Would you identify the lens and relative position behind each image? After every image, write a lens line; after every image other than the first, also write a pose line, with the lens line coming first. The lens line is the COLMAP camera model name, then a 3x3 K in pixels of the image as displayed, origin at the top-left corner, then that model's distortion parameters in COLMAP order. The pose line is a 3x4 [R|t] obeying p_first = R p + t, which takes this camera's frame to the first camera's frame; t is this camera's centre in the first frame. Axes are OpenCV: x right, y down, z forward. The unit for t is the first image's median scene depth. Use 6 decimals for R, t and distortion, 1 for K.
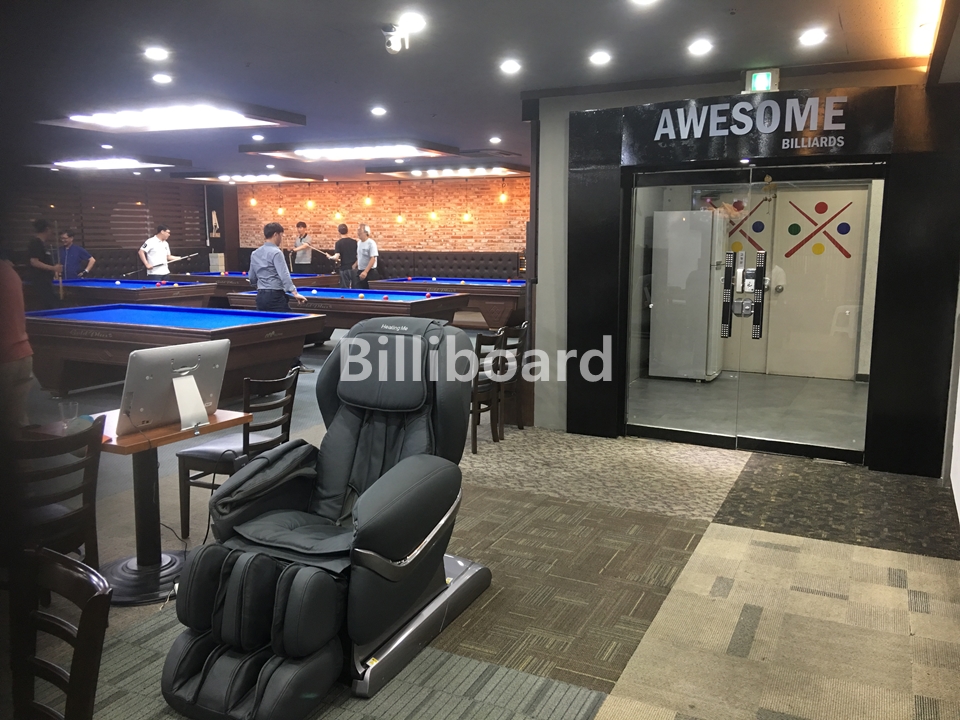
lens RADIAL K [[811.8, 0, 480.0], [0, 811.8, 360.0], [0, 0, 1]] dist [0.120830, -0.216125]
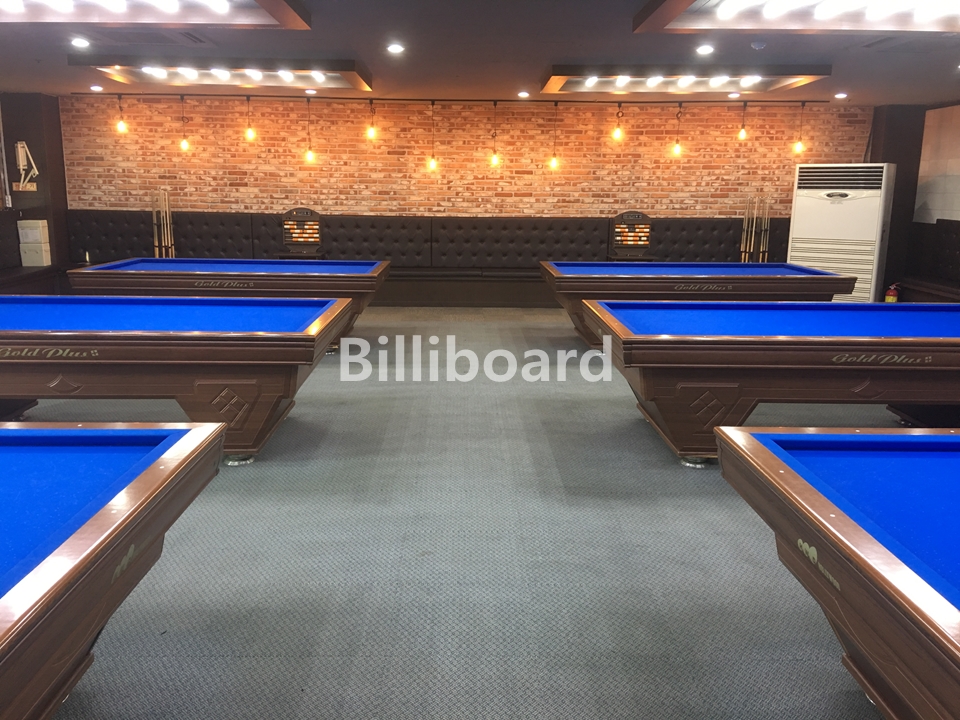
lens RADIAL K [[811.8, 0, 480.0], [0, 811.8, 360.0], [0, 0, 1]] dist [0.120830, -0.216125]
pose [[0.886106, -0.081041, 0.456342, -0.350641], [0.062162, 0.996479, 0.056260, -0.056035], [-0.459294, -0.021485, 0.888024, 0.420471]]
